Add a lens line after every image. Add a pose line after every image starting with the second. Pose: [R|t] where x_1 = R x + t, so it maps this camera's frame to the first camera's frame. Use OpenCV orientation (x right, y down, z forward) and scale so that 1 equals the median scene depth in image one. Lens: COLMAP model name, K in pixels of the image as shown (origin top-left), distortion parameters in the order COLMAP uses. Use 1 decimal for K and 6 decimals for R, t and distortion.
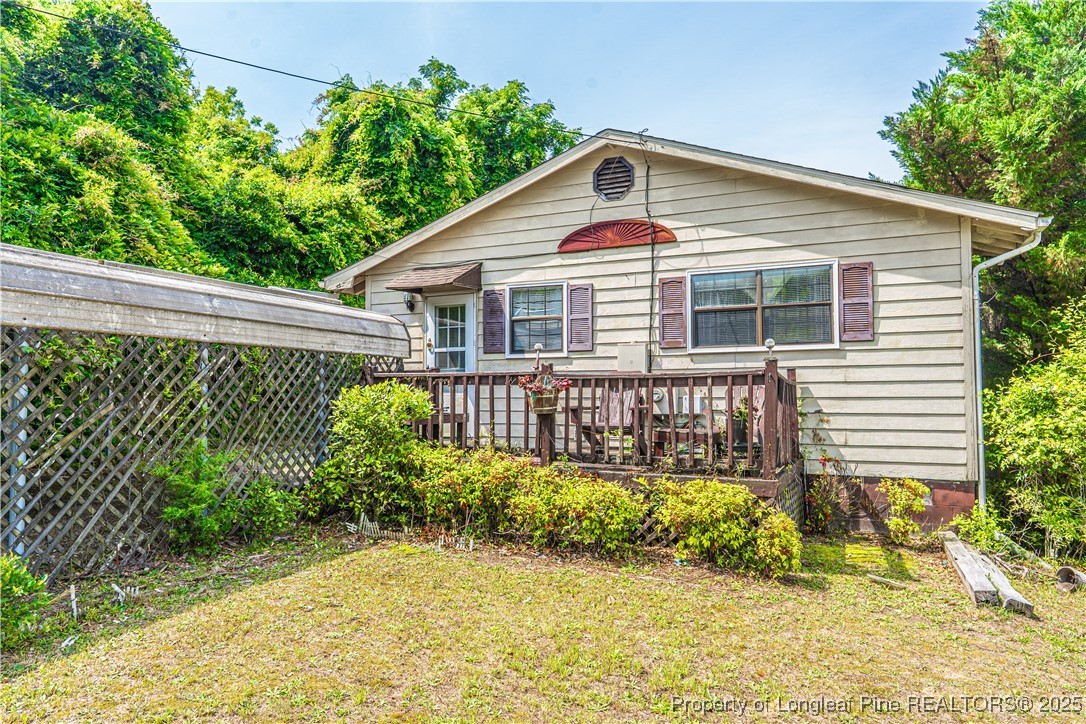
lens RADIAL K [[727.2, 0, 547.5], [0, 727.2, 367.5], [0, 0, 1]] dist [-0.002844, 0.007053]
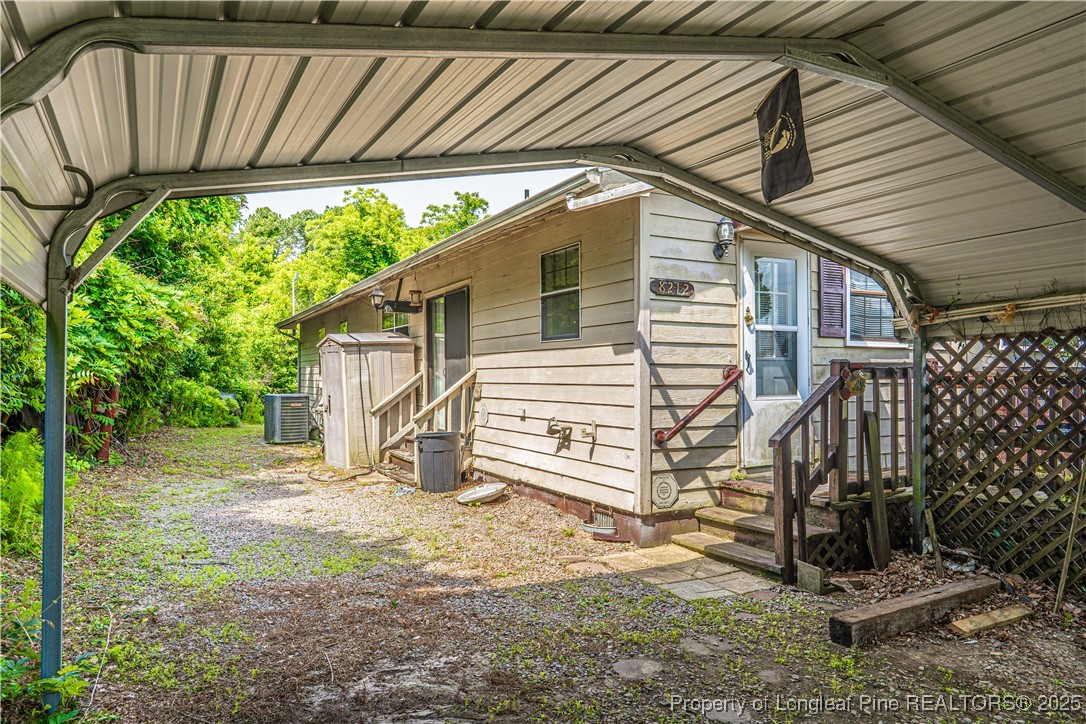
lens RADIAL K [[727.2, 0, 547.5], [0, 727.2, 367.5], [0, 0, 1]] dist [-0.002844, 0.007053]
pose [[0.612781, 0.014173, 0.790125, -0.755974], [-0.033786, 0.999395, 0.008276, 0.011677], [-0.789530, -0.031766, 0.612889, 0.759599]]
